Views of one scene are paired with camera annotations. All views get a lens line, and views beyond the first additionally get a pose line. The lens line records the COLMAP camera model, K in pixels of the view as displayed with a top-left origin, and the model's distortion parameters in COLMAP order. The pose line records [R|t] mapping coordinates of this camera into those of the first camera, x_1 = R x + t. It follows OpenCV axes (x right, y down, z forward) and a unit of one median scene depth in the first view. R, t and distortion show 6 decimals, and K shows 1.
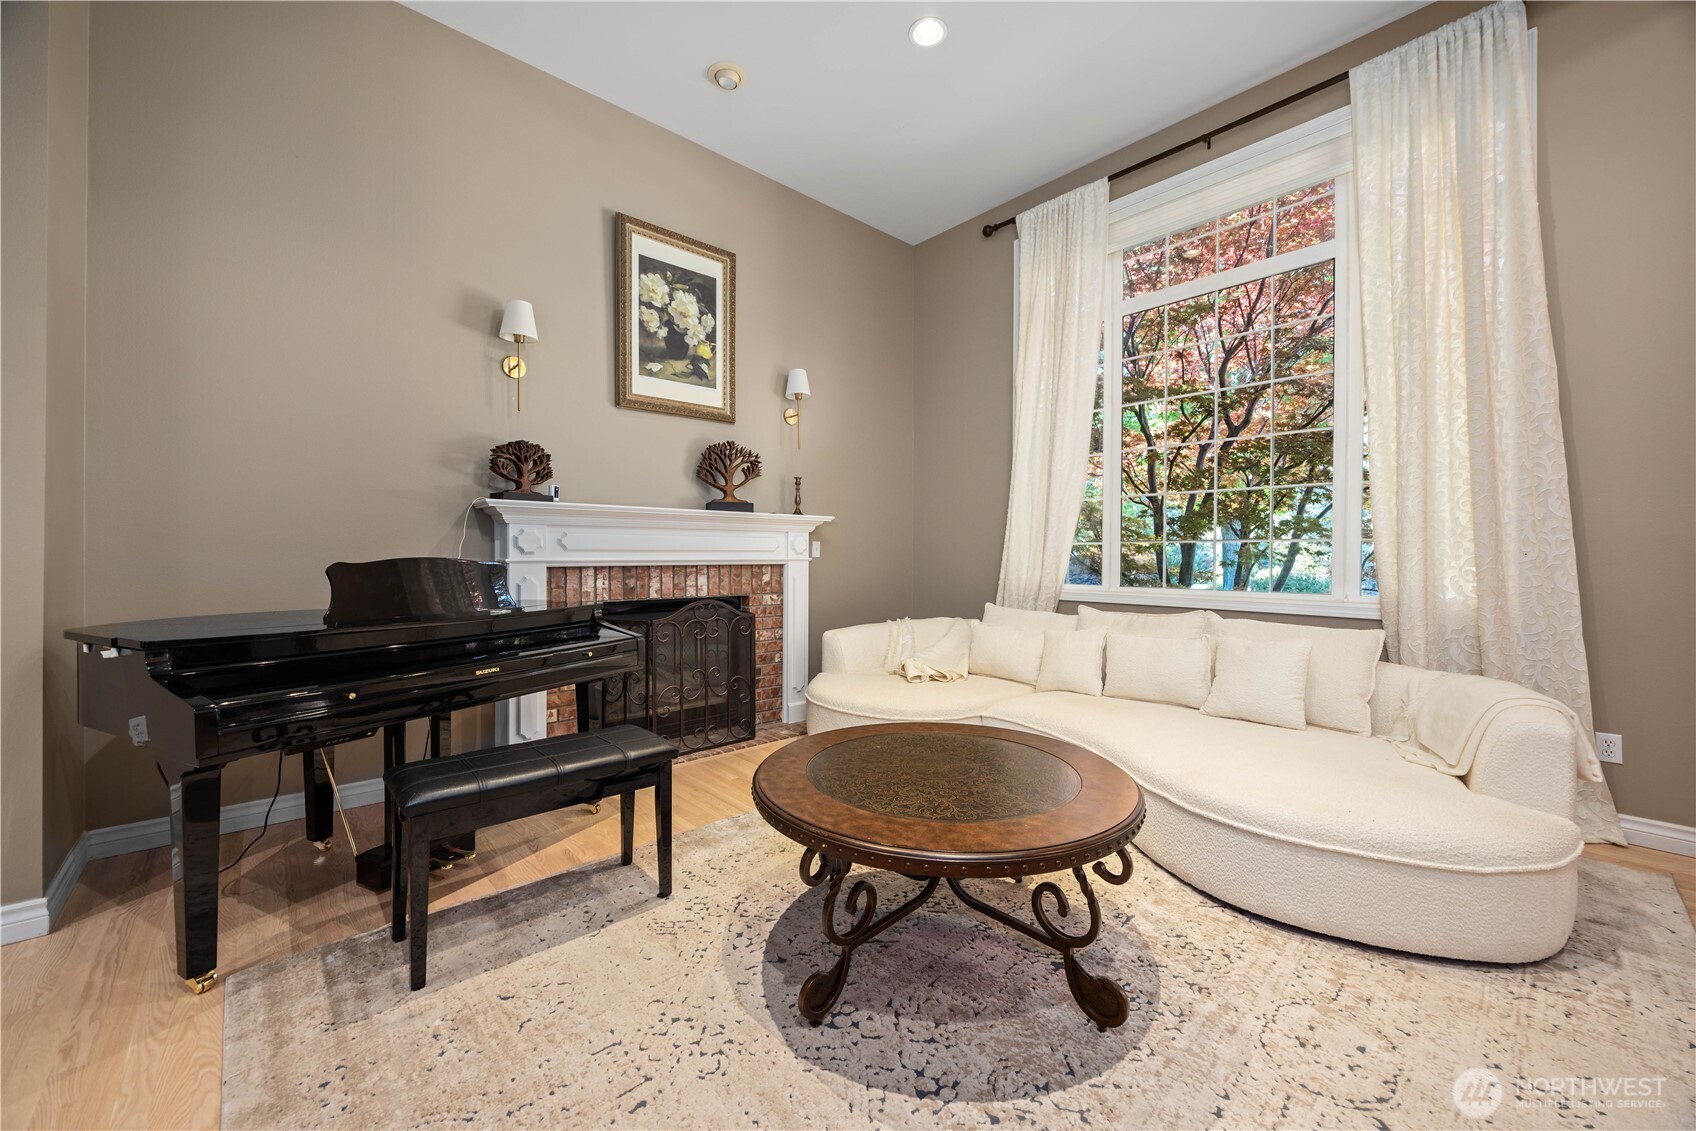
lens RADIAL K [[641.6, 0, 847.0], [0, 641.6, 554.0], [0, 0, 1]] dist [0.000444, -0.000716]
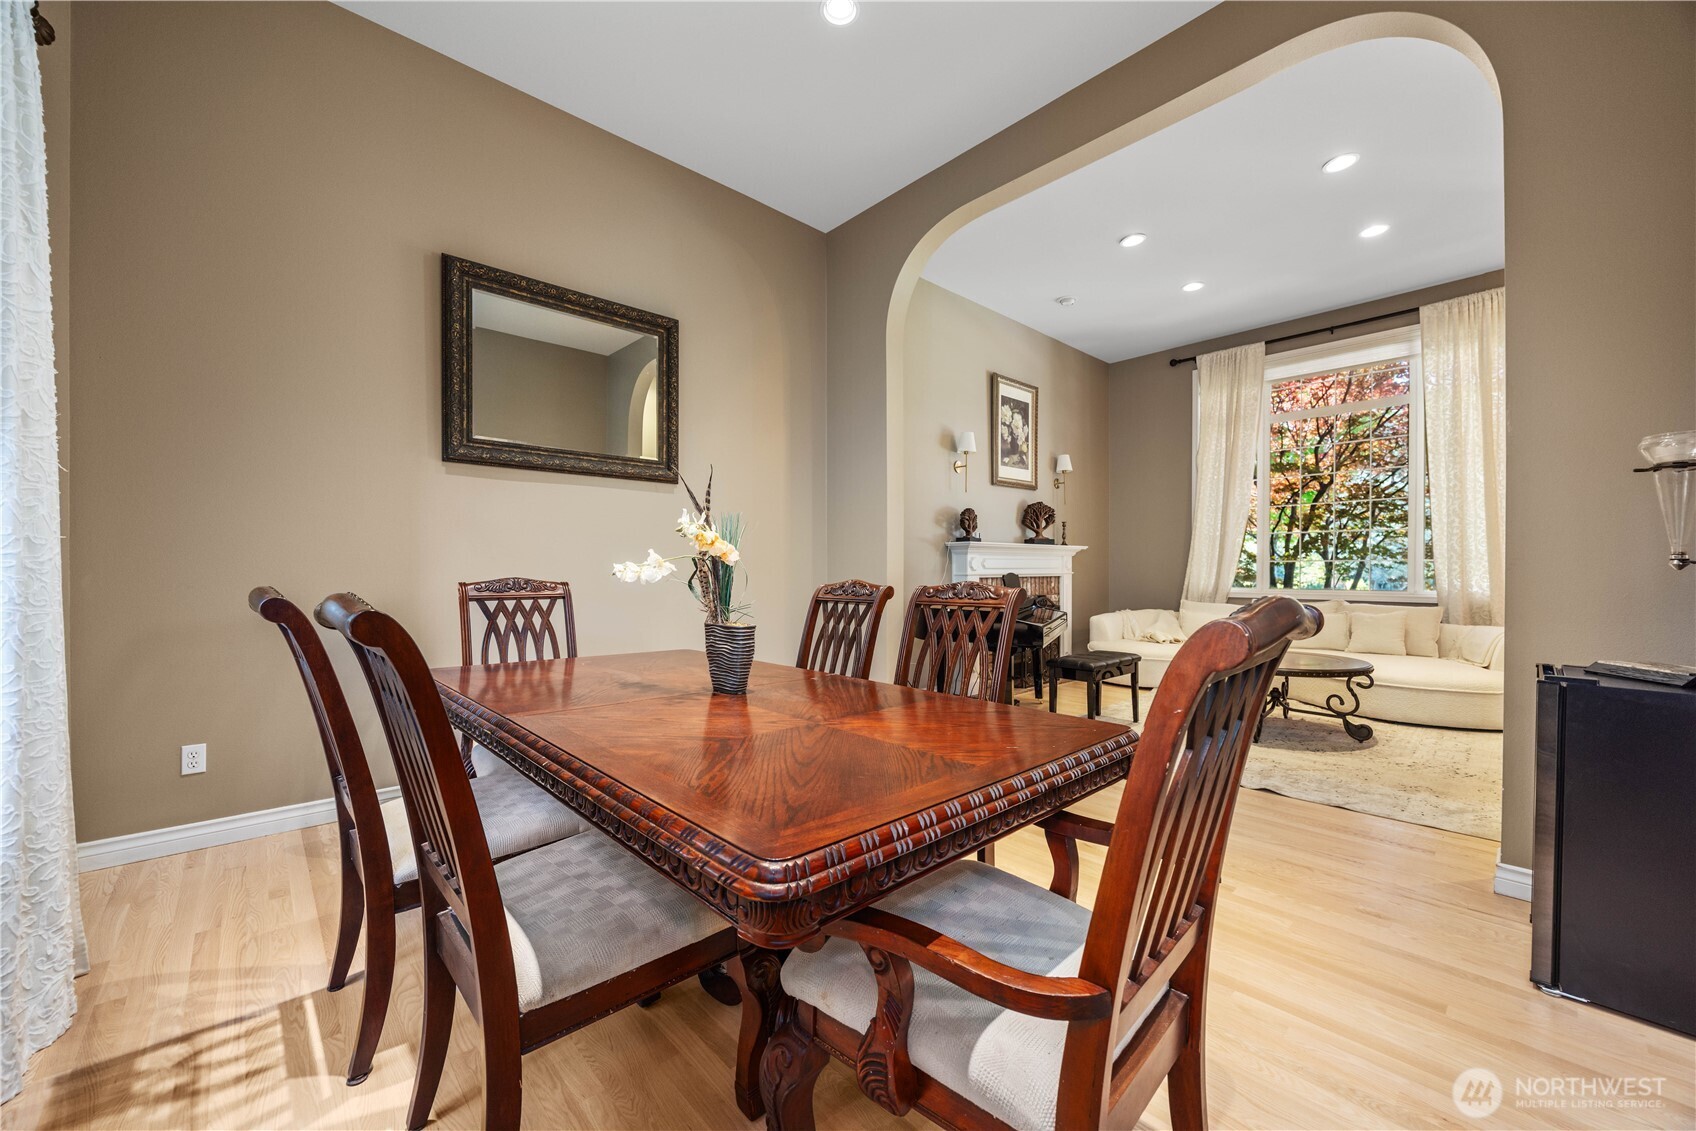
lens RADIAL K [[641.6, 0, 847.7], [0, 641.6, 573.0], [0, 0, 1]] dist [0.000444, -0.000716]
pose [[0.999943, -0.004473, 0.009715, -0.726162], [0.004427, 0.999979, 0.004736, -0.002116], [-0.009736, -0.004692, 0.999942, -0.684921]]
